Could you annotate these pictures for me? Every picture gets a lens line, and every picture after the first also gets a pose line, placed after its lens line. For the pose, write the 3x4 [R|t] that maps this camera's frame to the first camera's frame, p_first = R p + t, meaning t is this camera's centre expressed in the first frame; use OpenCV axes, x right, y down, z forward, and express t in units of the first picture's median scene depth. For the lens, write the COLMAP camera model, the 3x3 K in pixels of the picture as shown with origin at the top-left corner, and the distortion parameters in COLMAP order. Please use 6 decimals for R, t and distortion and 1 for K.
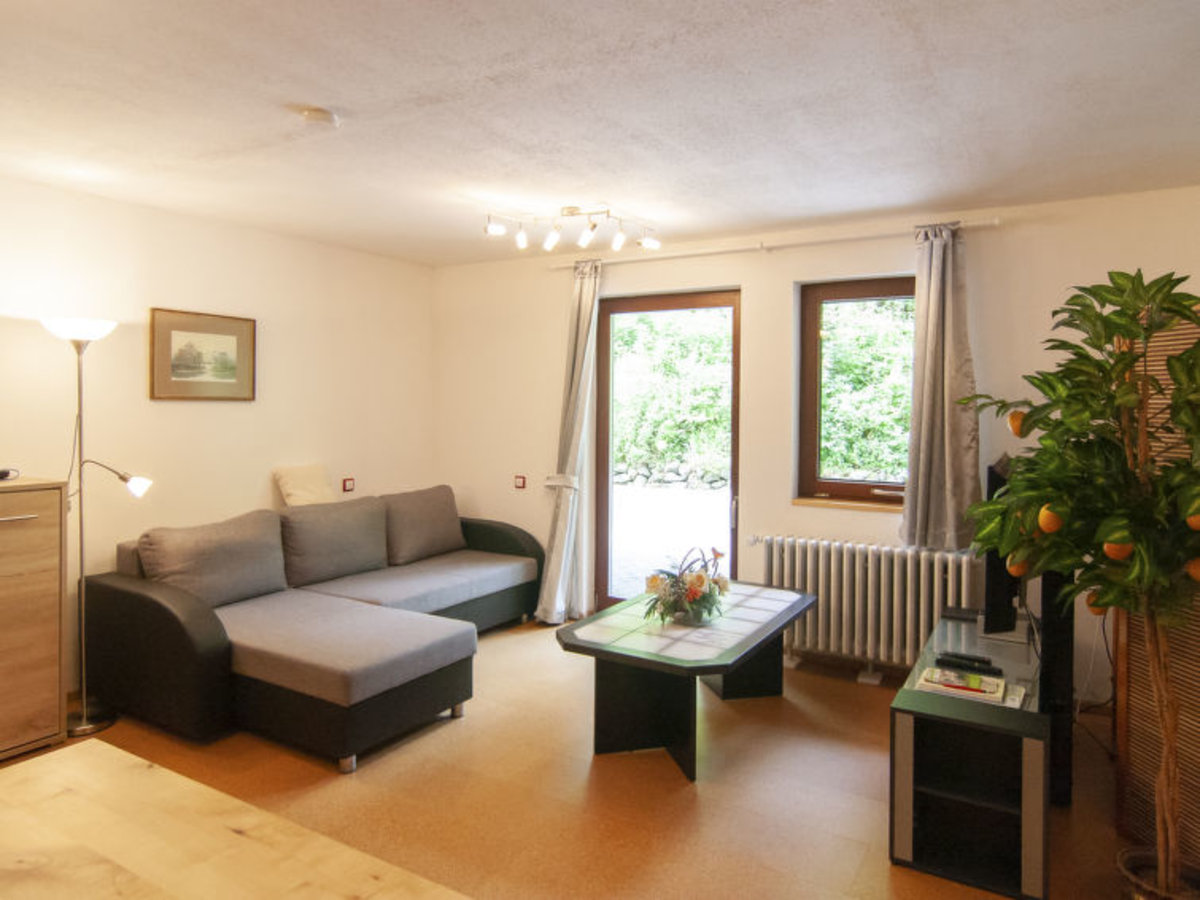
lens RADIAL K [[767.0, 0, 600.3], [0, 767.0, 412.6], [0, 0, 1]] dist [-0.005070, 0.002706]
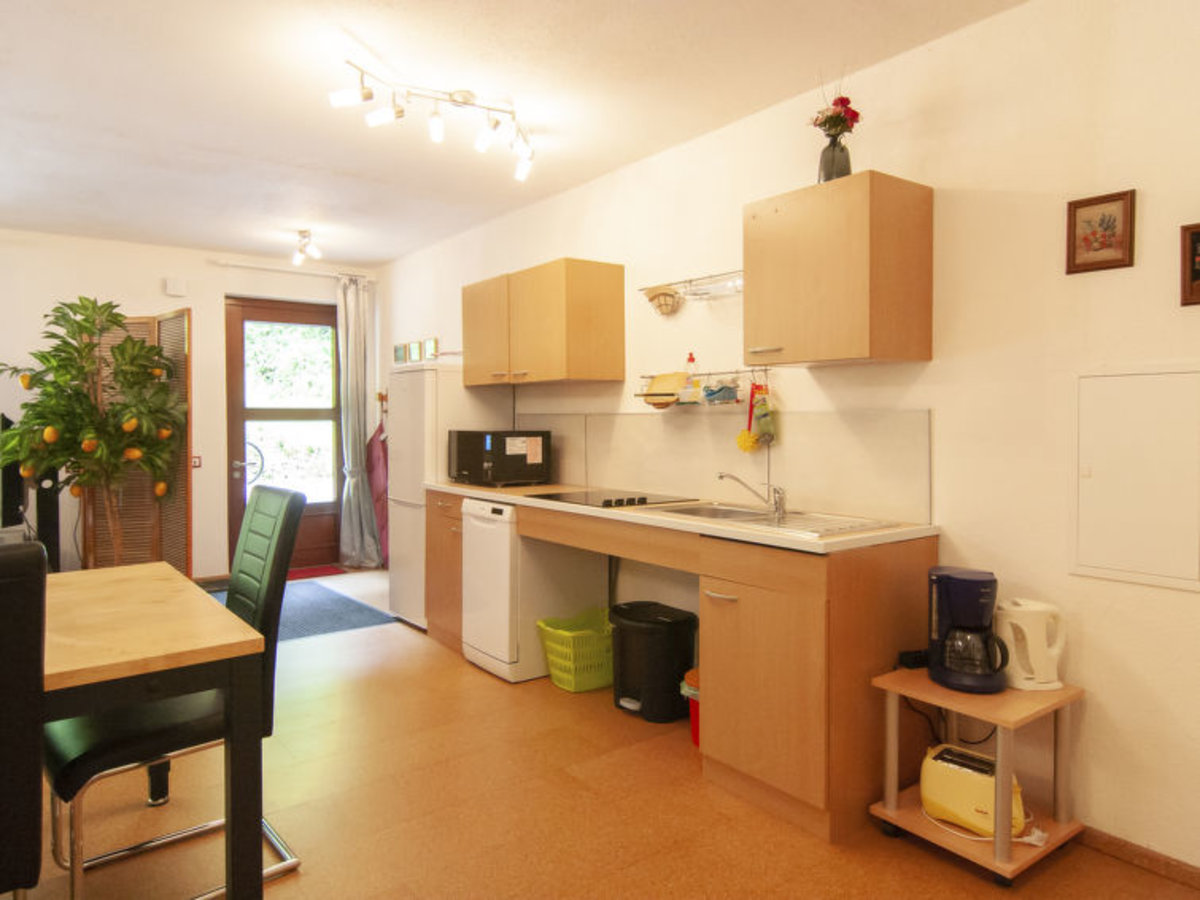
lens RADIAL K [[767.0, 0, 579.2], [0, 767.0, 433.7], [0, 0, 1]] dist [-0.005070, 0.002706]
pose [[0.376301, -0.036710, 0.925770, -0.294436], [0.009254, 0.999314, 0.035864, 0.043223], [-0.926451, -0.004928, 0.376383, -0.395958]]
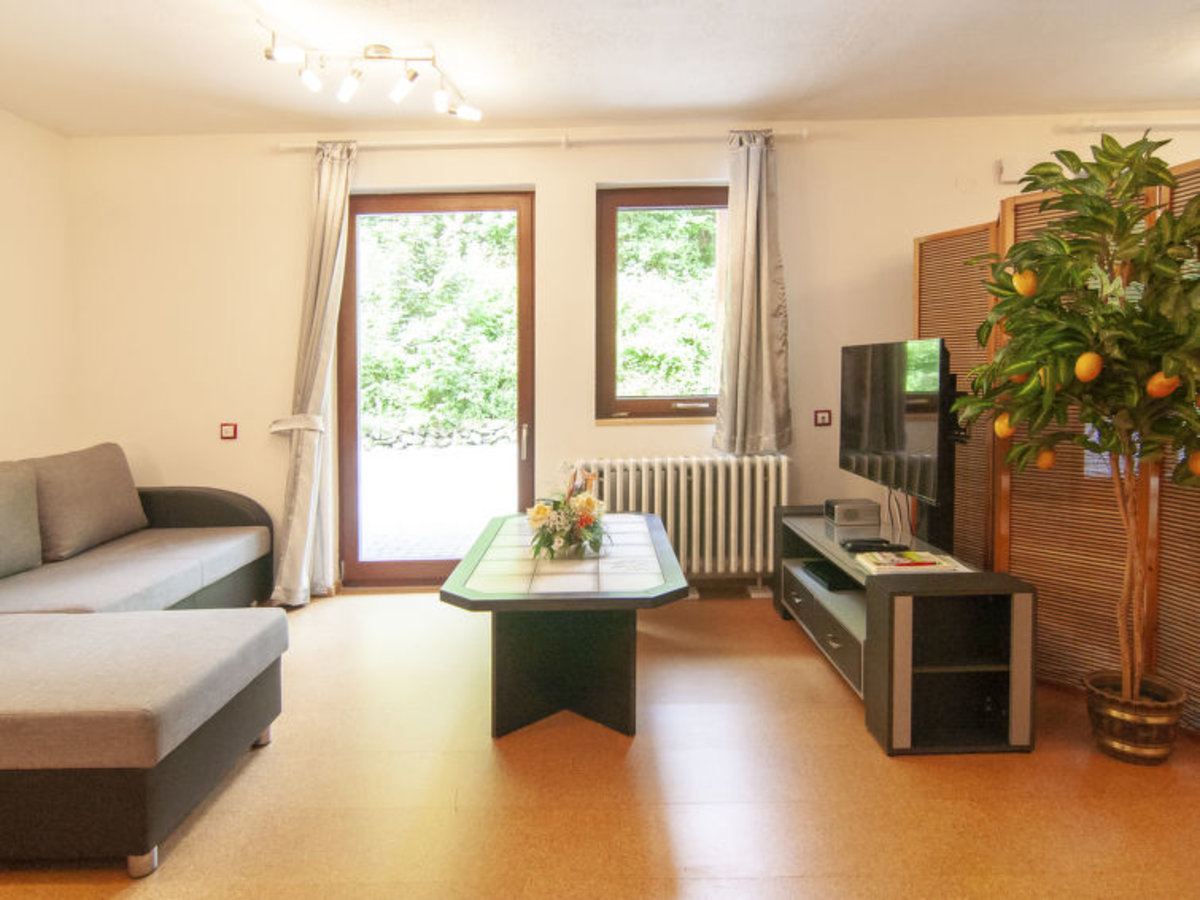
lens RADIAL K [[767.0, 0, 603.6], [0, 767.0, 385.6], [0, 0, 1]] dist [-0.005070, 0.002706]
pose [[0.861261, -0.037808, 0.506755, -0.247656], [0.032201, 0.999285, 0.019827, 0.062220], [-0.507142, -0.000758, 0.861862, 0.229274]]
